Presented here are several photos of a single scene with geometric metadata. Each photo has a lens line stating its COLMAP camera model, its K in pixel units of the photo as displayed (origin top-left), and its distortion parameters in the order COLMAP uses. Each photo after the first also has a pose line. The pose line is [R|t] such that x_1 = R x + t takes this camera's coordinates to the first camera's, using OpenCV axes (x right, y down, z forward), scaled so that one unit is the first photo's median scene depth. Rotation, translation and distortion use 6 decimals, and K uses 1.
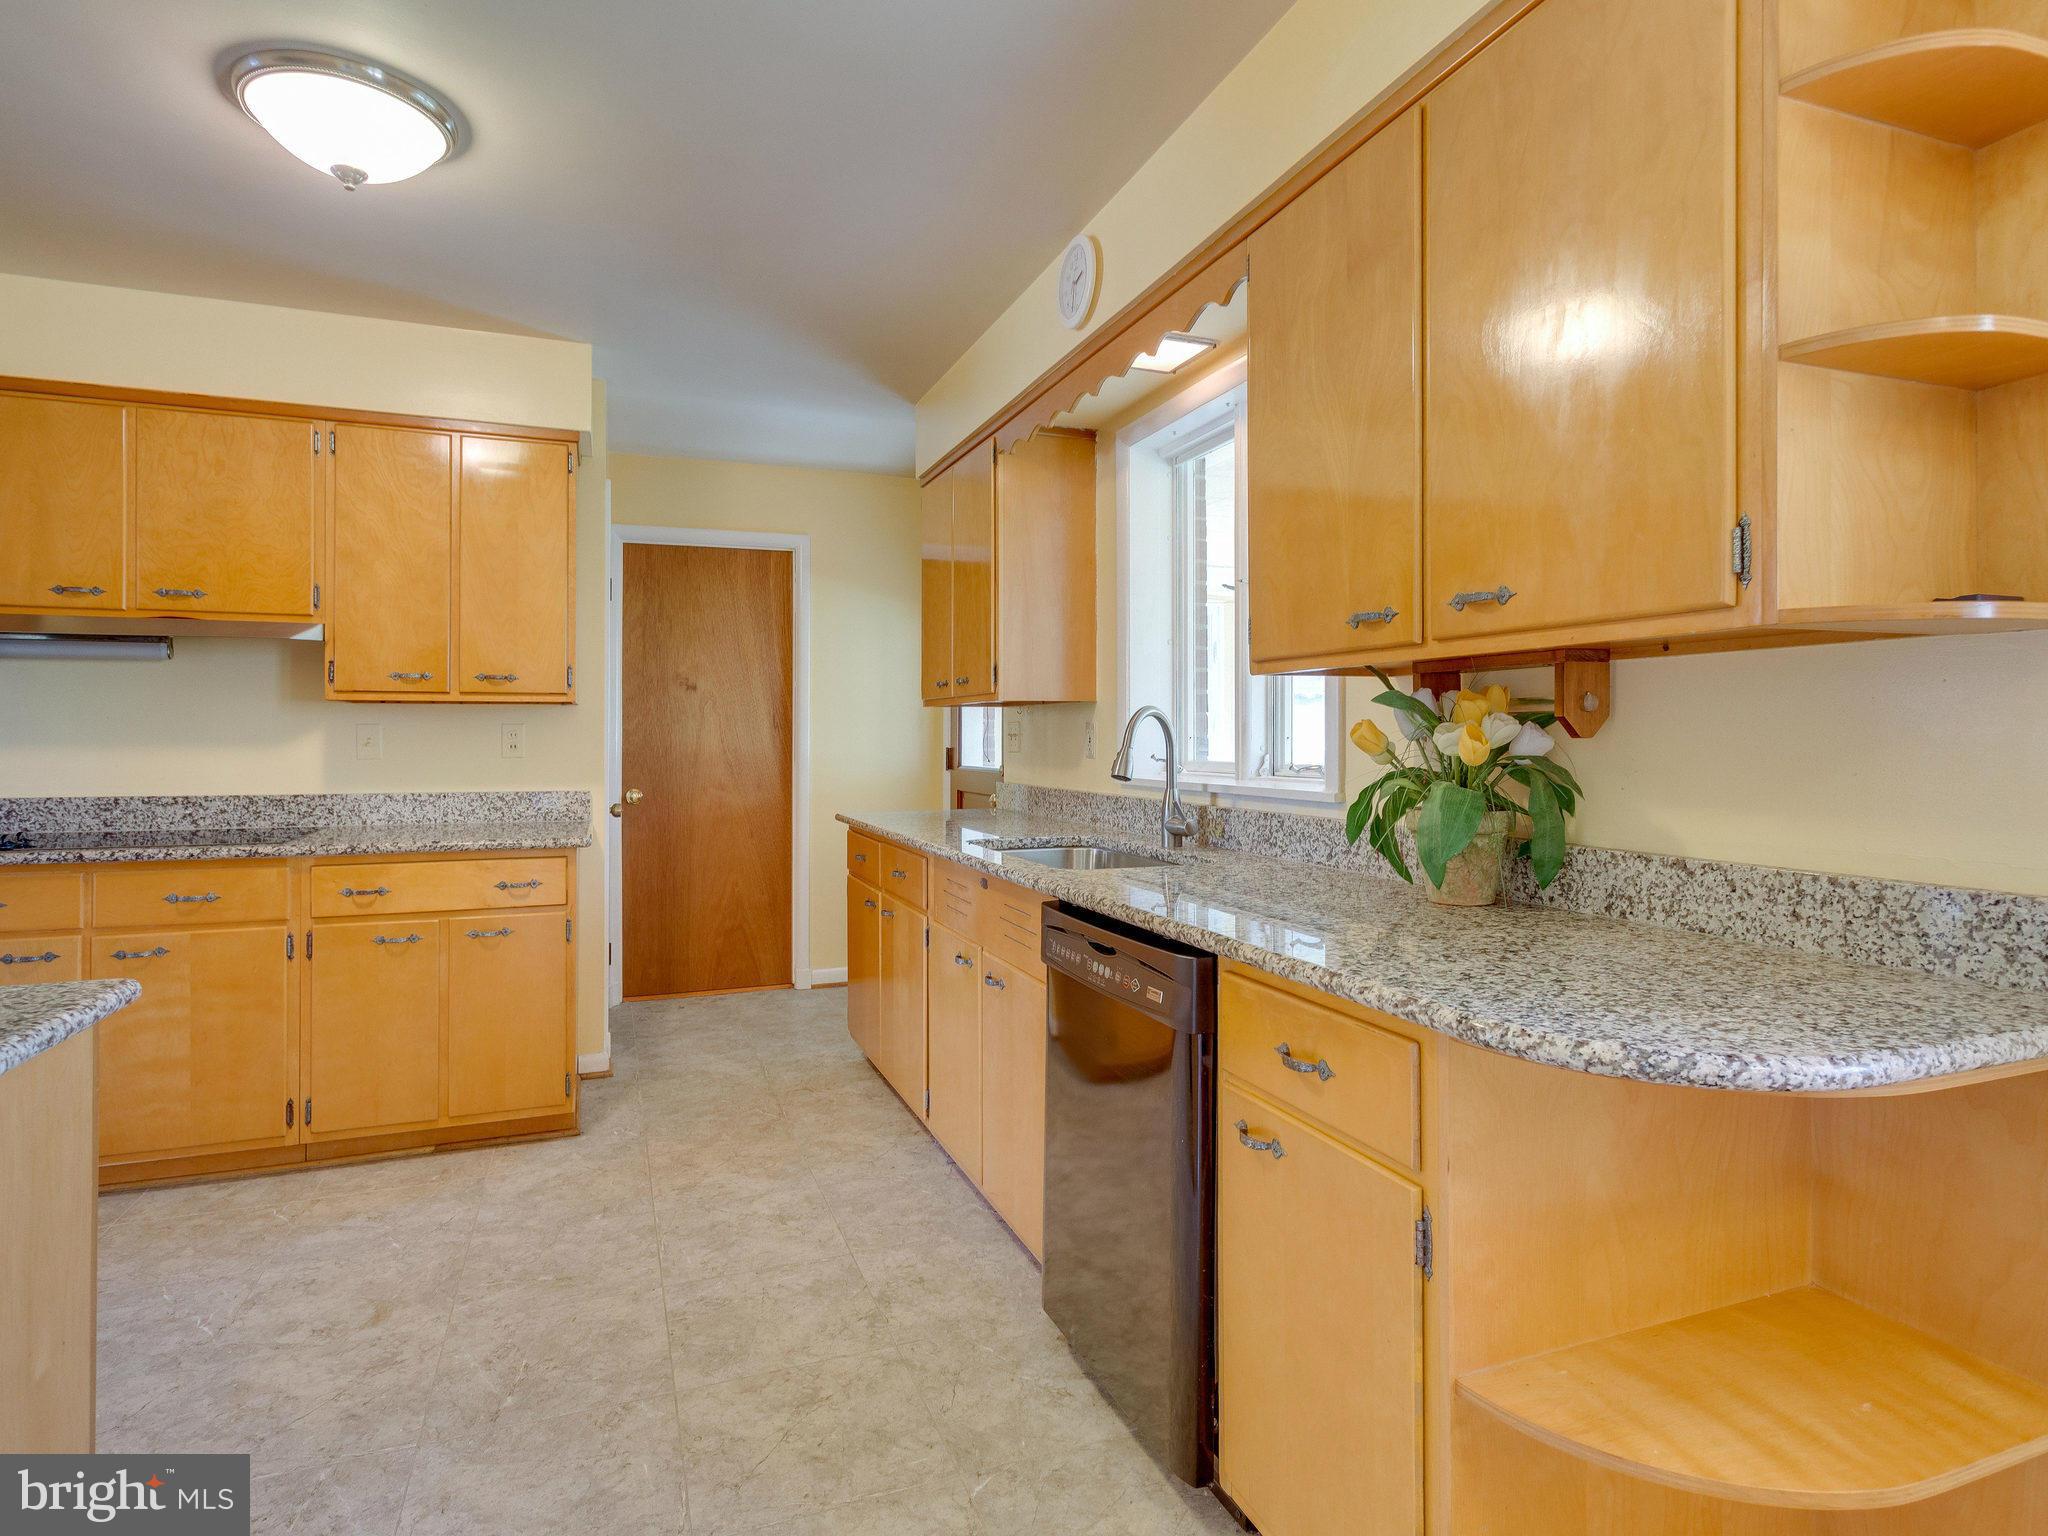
lens RADIAL K [[1106.5, 0, 1024.0], [0, 1106.5, 768.0], [0, 0, 1]] dist [0.002243, 0.001350]
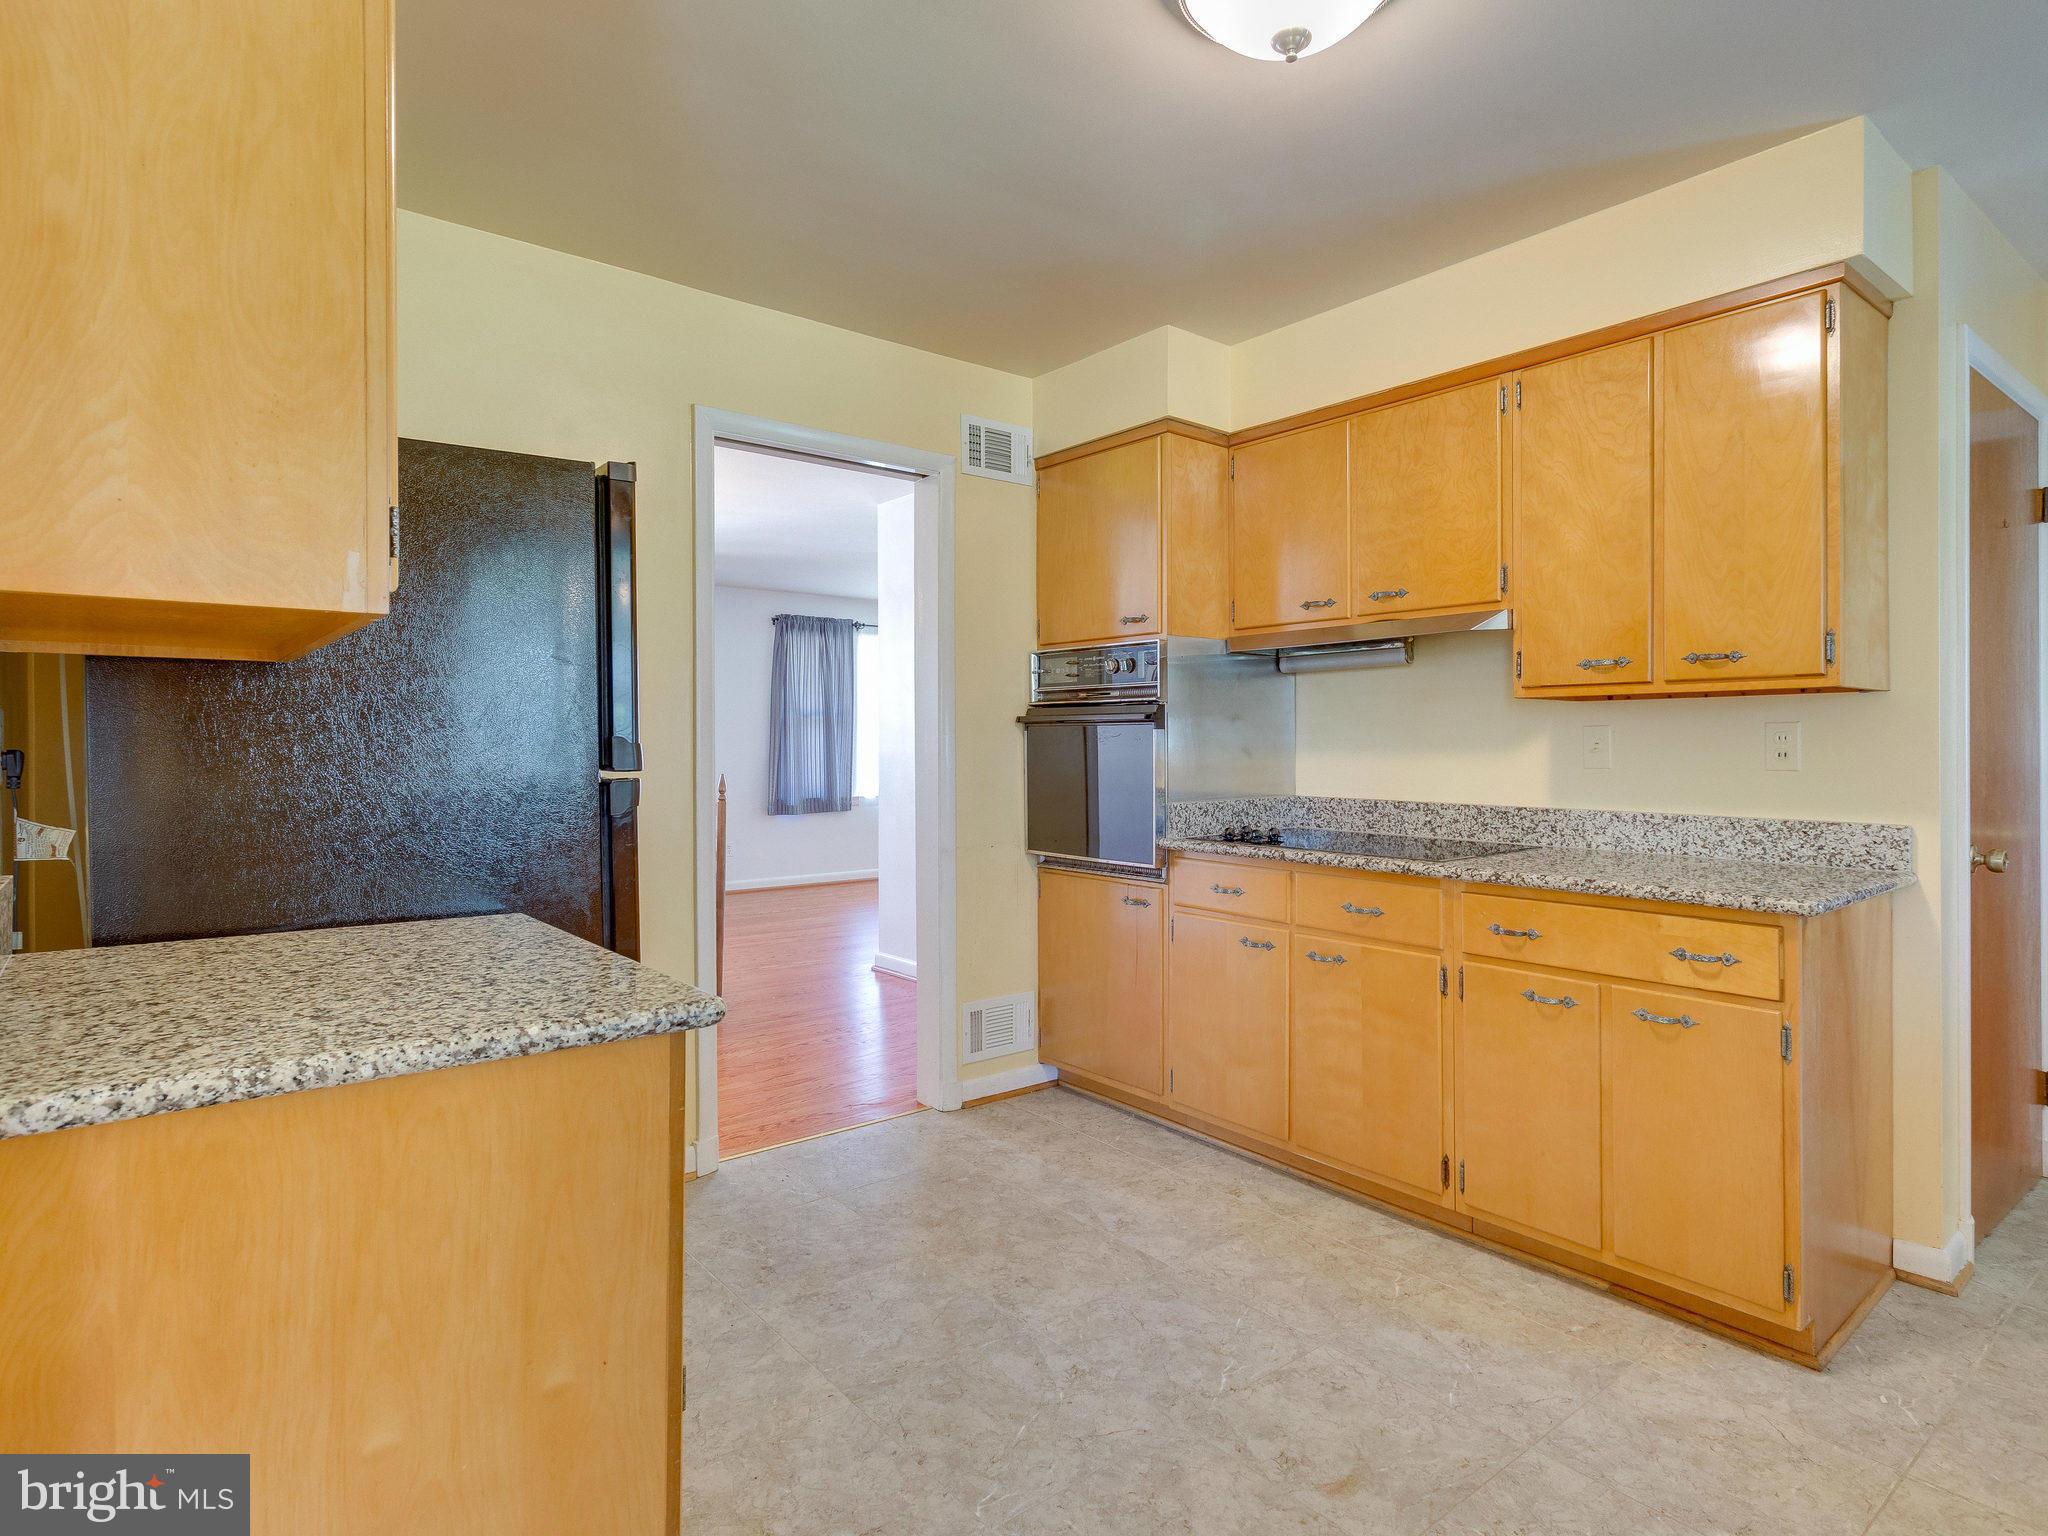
lens RADIAL K [[1101.6, 0, 1028.4], [0, 1101.6, 741.7], [0, 0, 1]] dist [-0.001959, -0.000467]
pose [[0.303152, -0.002495, -0.952939, 0.065394], [-0.025331, 0.999622, -0.010675, -0.009715], [0.952606, 0.027375, 0.302974, 0.403315]]
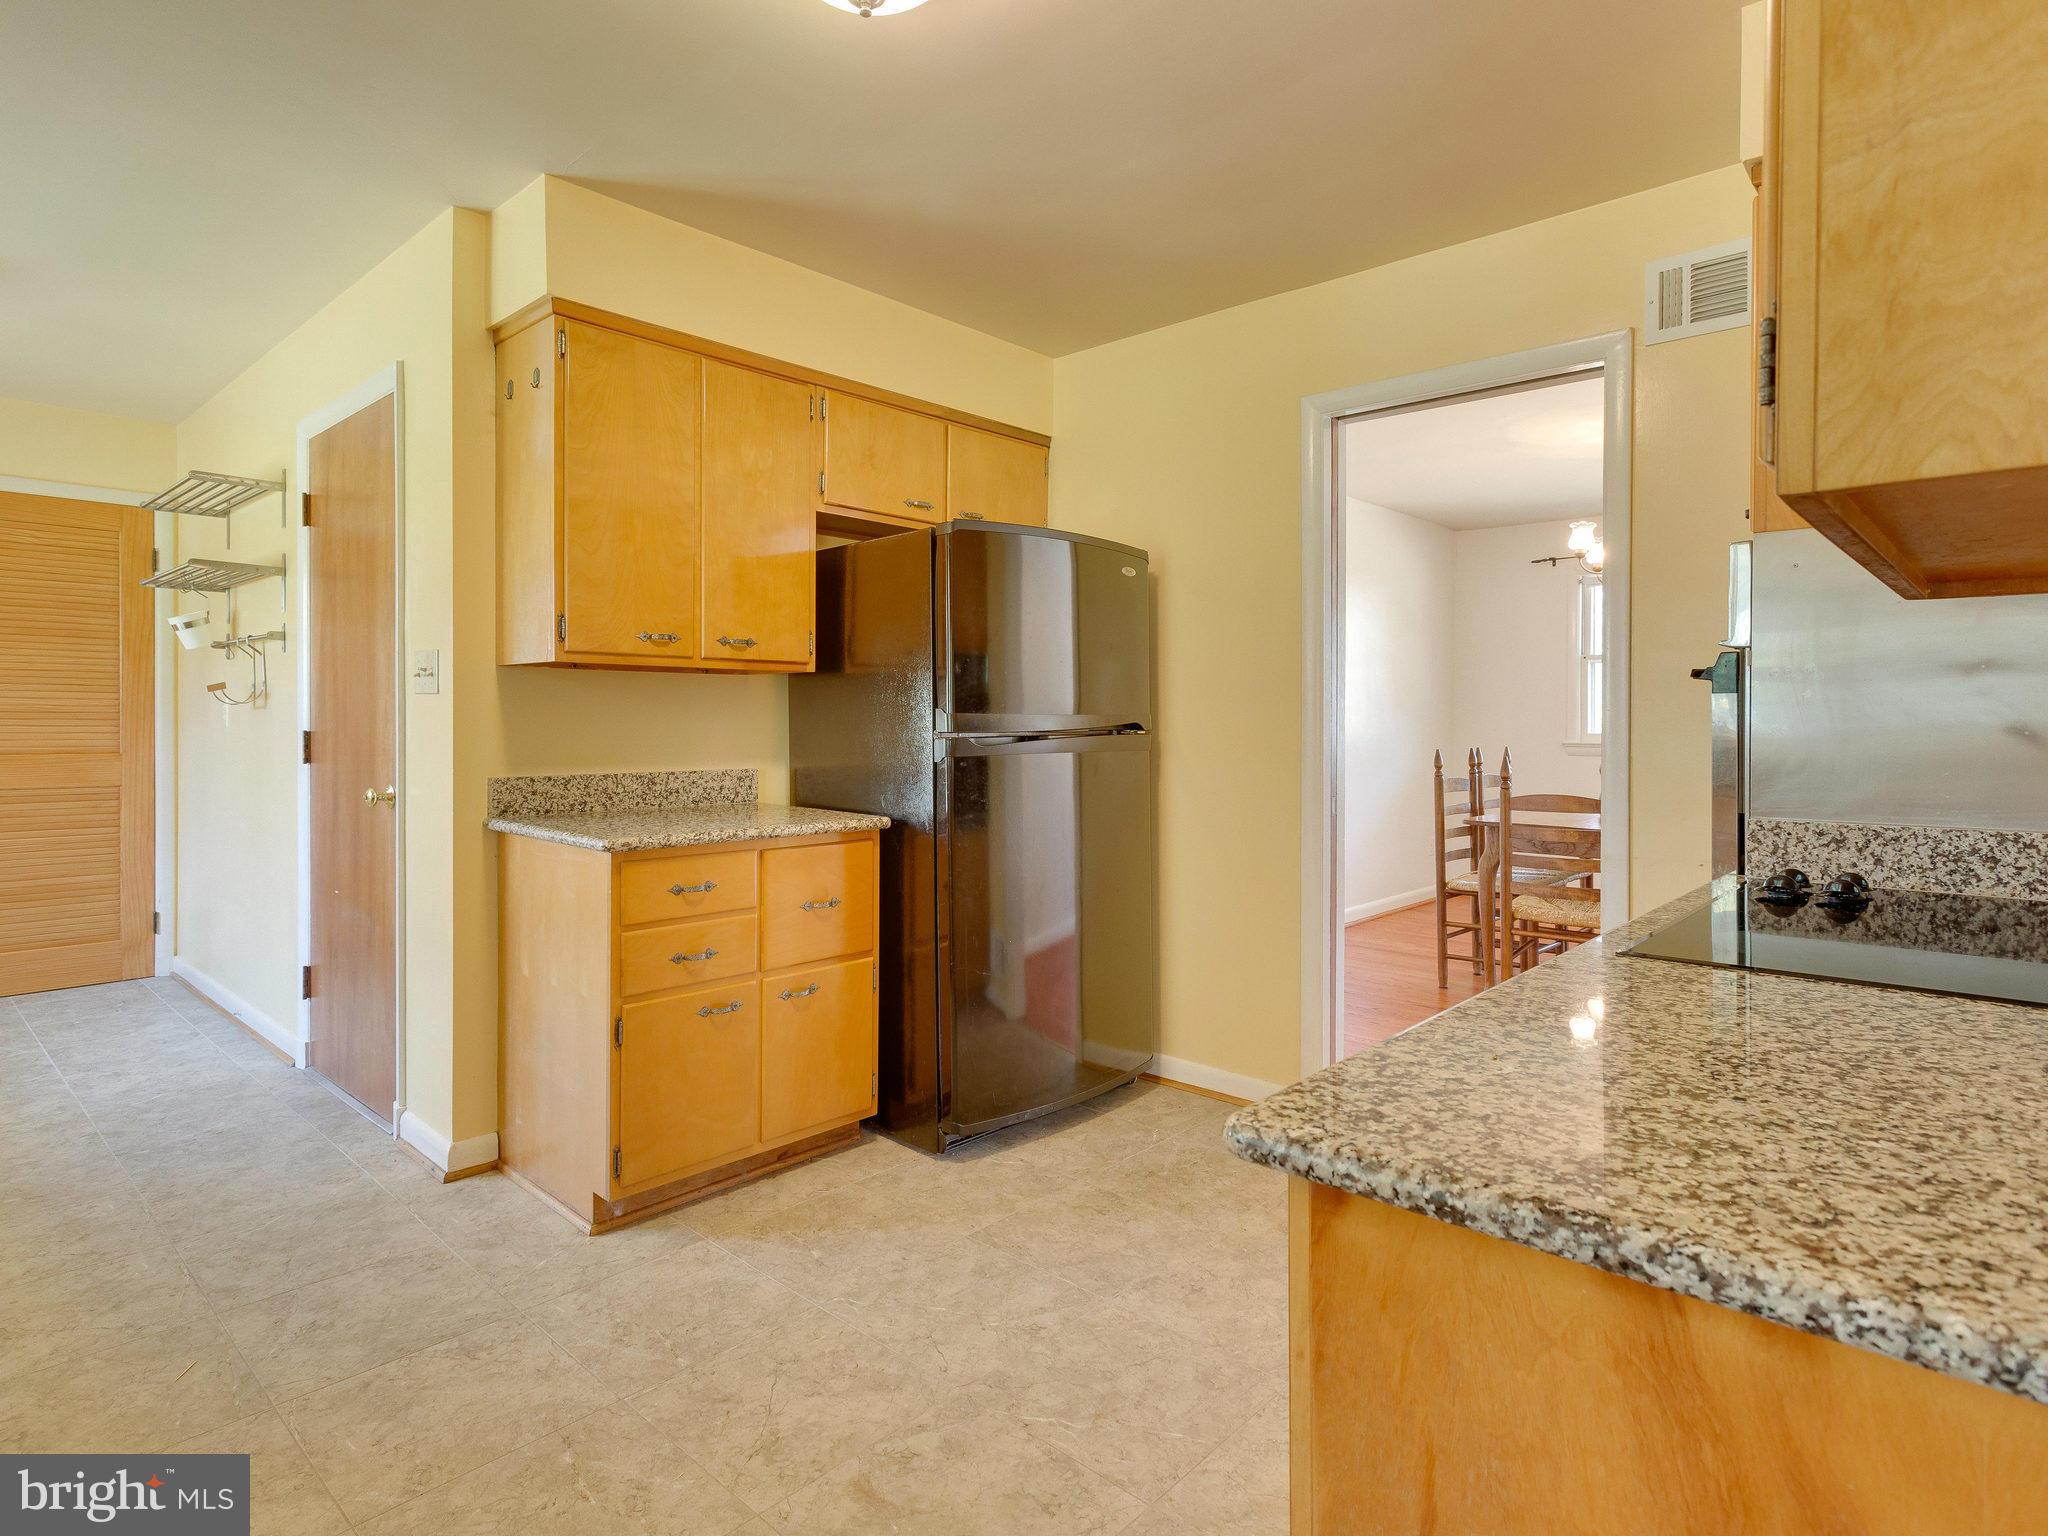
lens RADIAL K [[1112.9, 0, 1028.8], [0, 1112.9, 731.4], [0, 0, 1]] dist [0.006407, 0.001735]
pose [[-0.897267, 0.000334, -0.441487, -0.261736], [-0.016612, 0.999266, 0.034518, -0.029189], [0.441175, 0.038306, -0.896603, 1.263305]]
